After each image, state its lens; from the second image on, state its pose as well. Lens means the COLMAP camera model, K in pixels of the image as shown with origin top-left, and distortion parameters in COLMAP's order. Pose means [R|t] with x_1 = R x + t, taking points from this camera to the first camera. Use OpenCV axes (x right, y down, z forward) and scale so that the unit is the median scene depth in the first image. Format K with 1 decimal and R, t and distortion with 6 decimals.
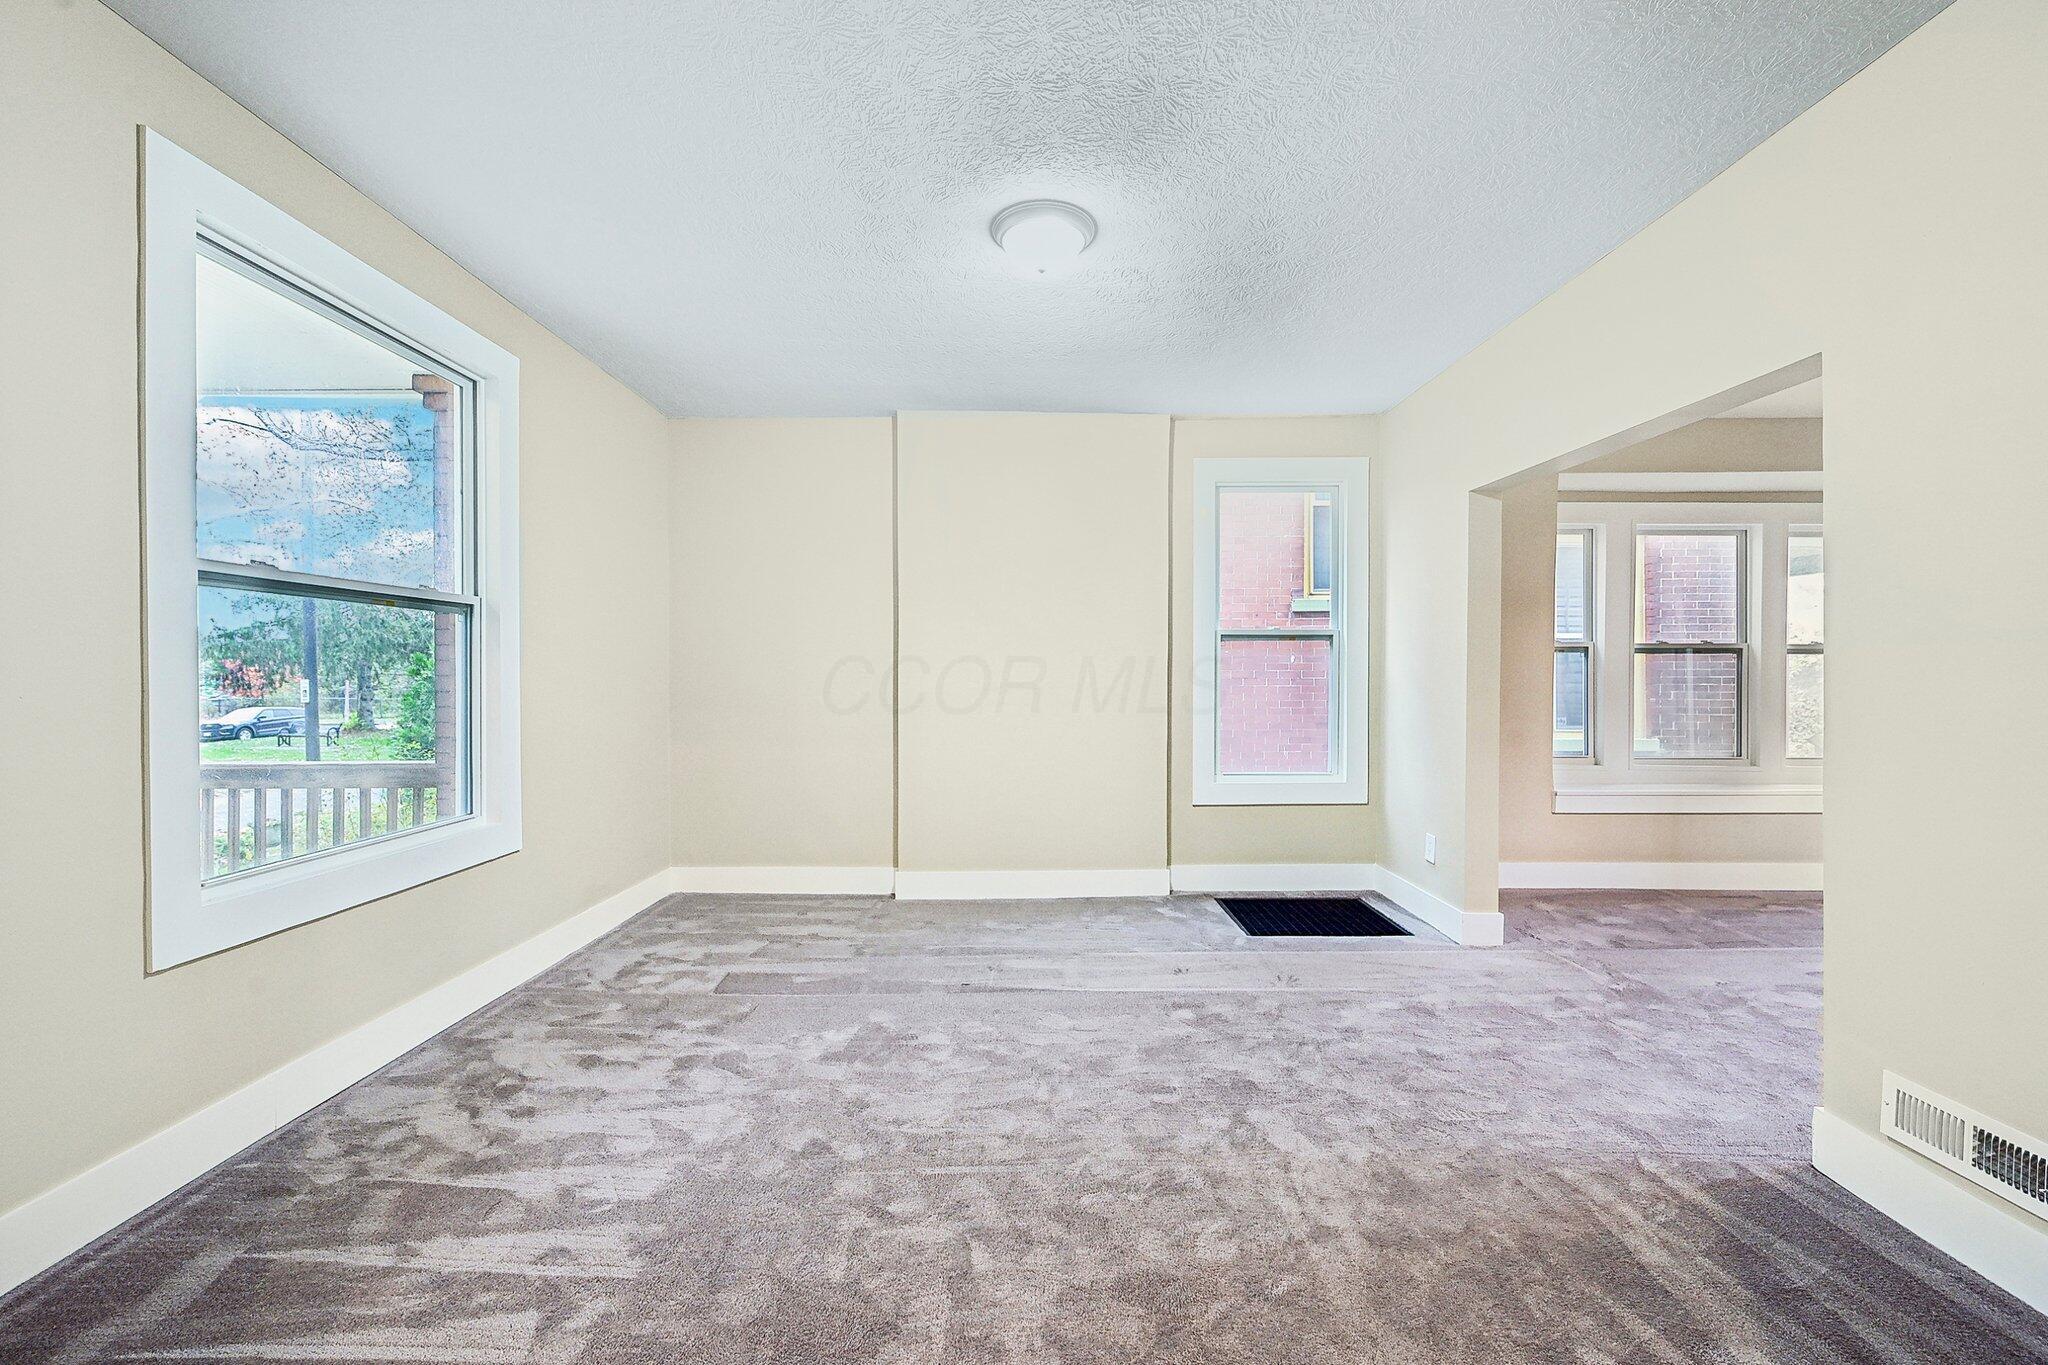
lens RADIAL K [[816.4, 0, 1019.2], [0, 816.4, 691.2], [0, 0, 1]] dist [-0.000148, -0.000164]
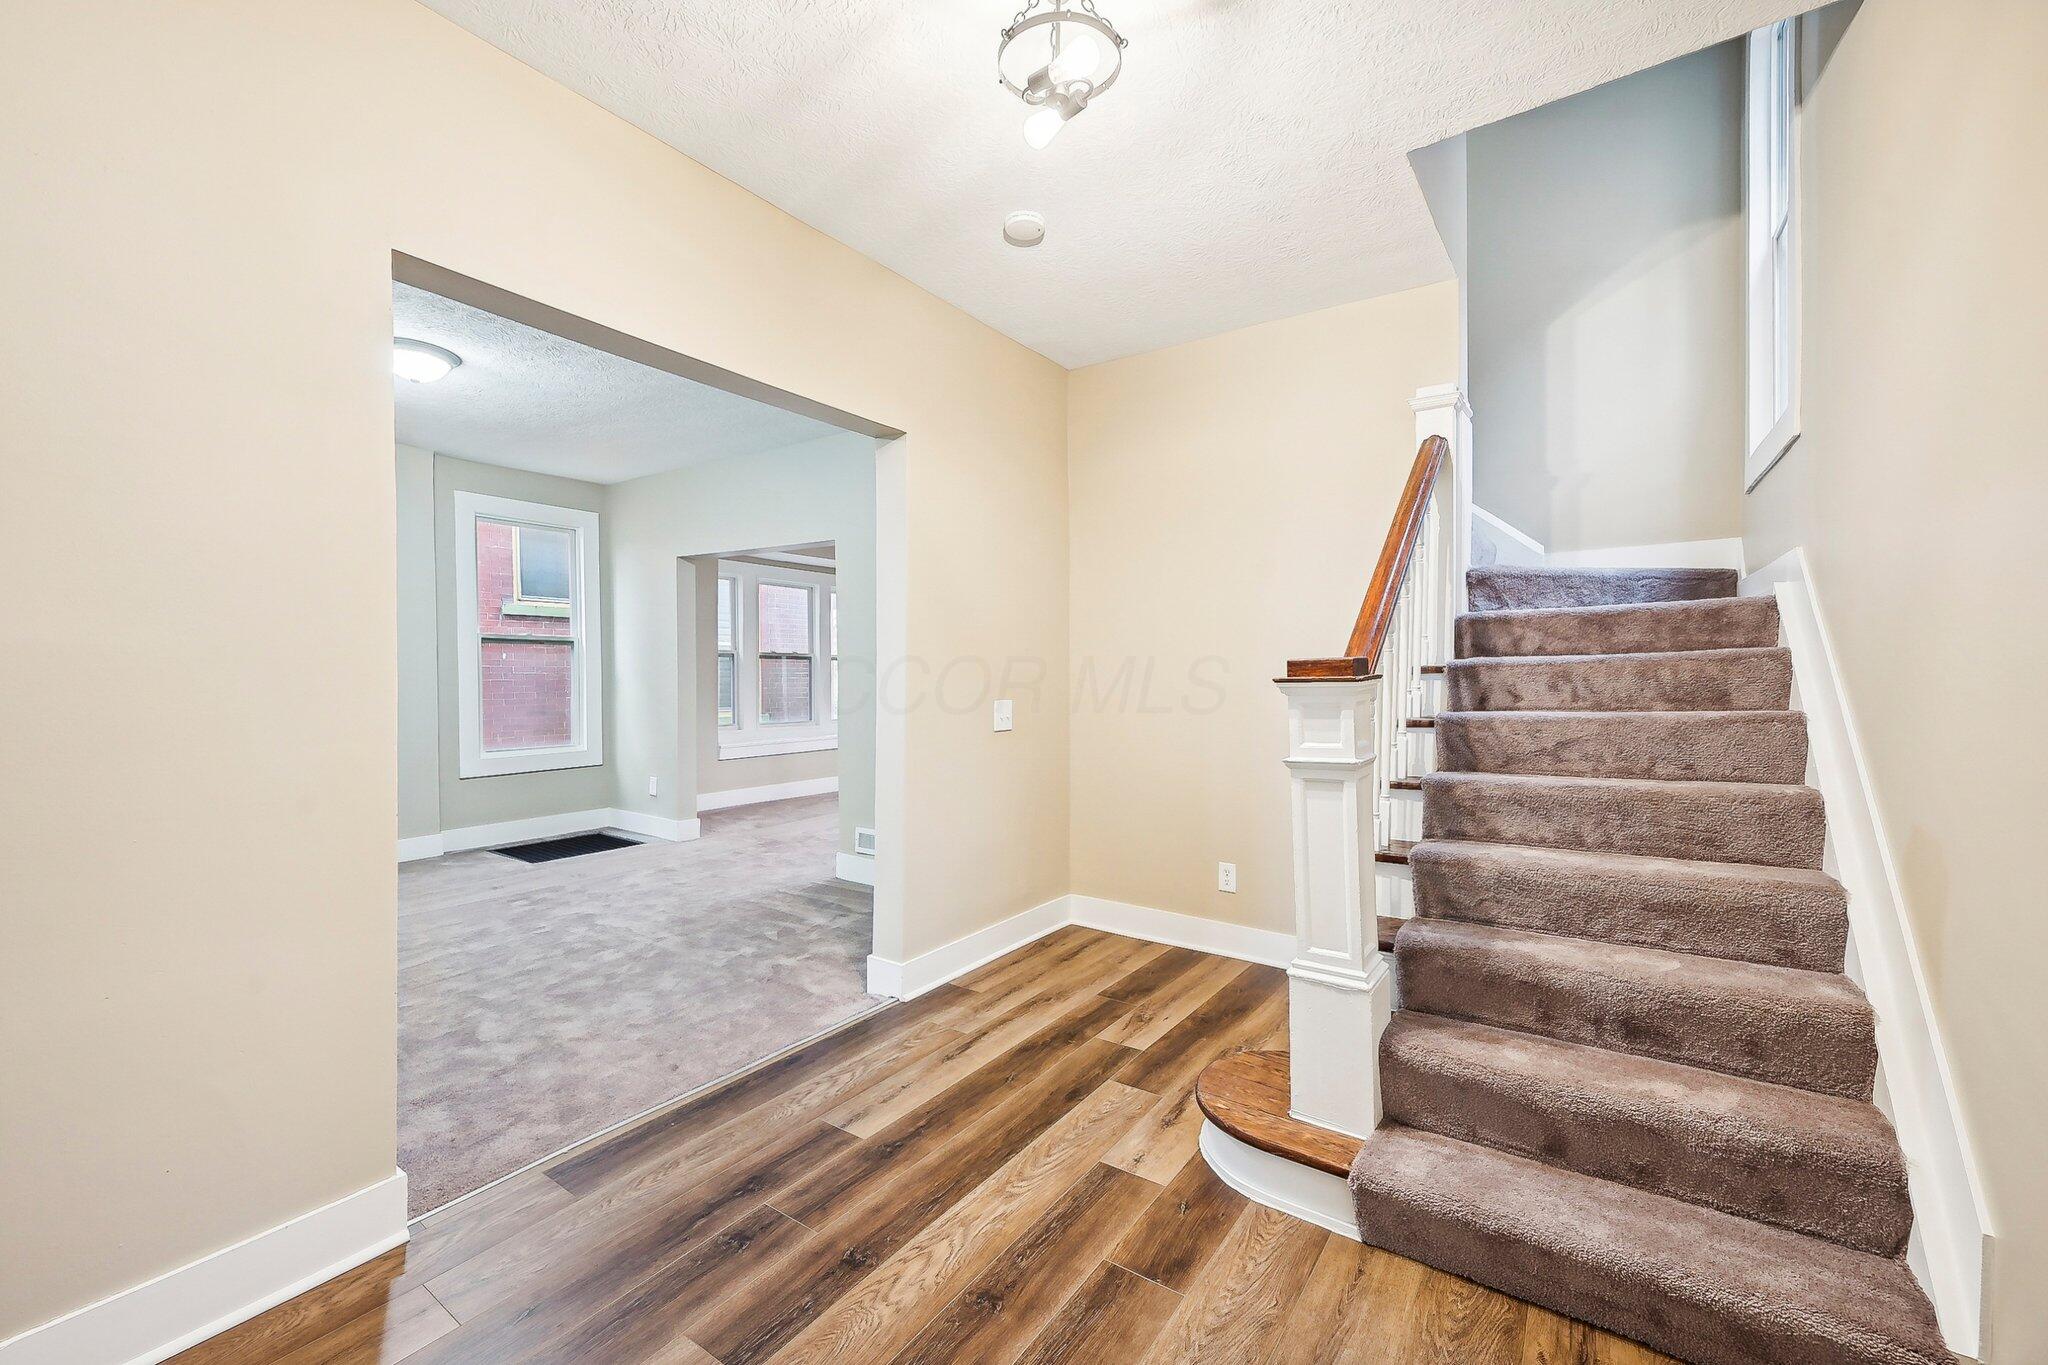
lens RADIAL K [[816.4, 0, 1019.2], [0, 816.4, 691.2], [0, 0, 1]] dist [-0.000148, -0.000164]
pose [[0.562072, -0.014764, 0.826957, -0.377327], [0.008848, 0.999891, 0.011837, 0.004135], [-0.827041, 0.000664, 0.562141, -0.427134]]
